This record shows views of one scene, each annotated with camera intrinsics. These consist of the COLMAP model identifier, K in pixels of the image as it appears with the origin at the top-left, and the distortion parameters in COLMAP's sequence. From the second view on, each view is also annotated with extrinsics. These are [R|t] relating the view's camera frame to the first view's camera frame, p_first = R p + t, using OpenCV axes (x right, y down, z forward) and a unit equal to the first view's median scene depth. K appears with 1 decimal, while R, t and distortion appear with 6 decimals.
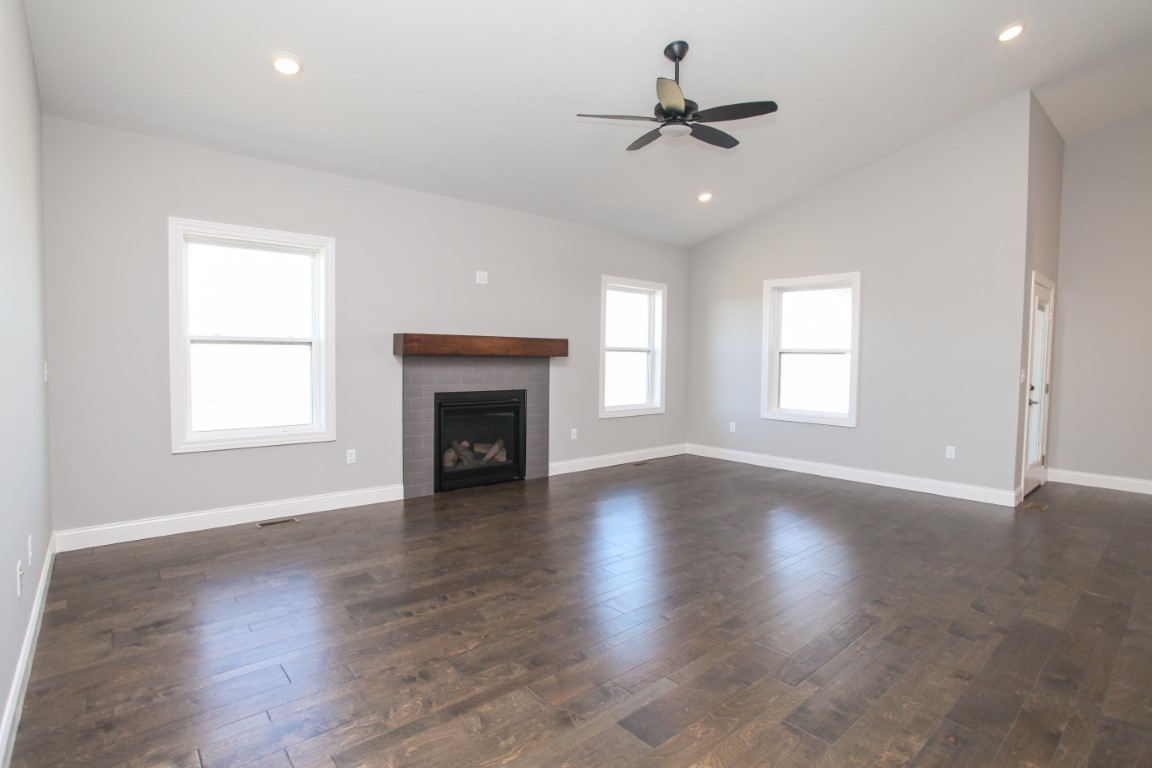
lens RADIAL K [[593.9, 0, 576.0], [0, 593.9, 384.0], [0, 0, 1]] dist [-0.061602, 0.000079]
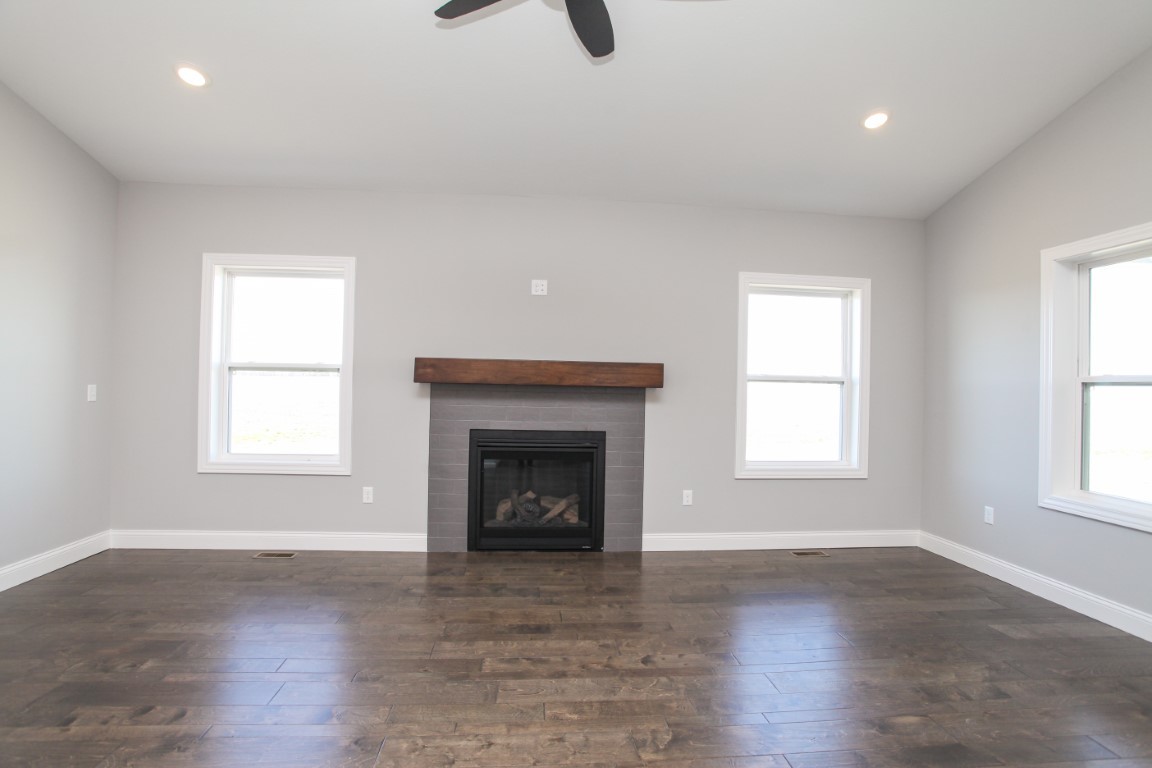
lens RADIAL K [[560.5, 0, 576.0], [0, 560.5, 384.0], [0, 0, 1]] dist [-0.055275, 0.000857]
pose [[0.799470, 0.002507, -0.600701, 0.318082], [-0.038902, 0.998108, -0.047610, -0.015253], [0.599445, 0.061431, 0.798055, 0.414337]]
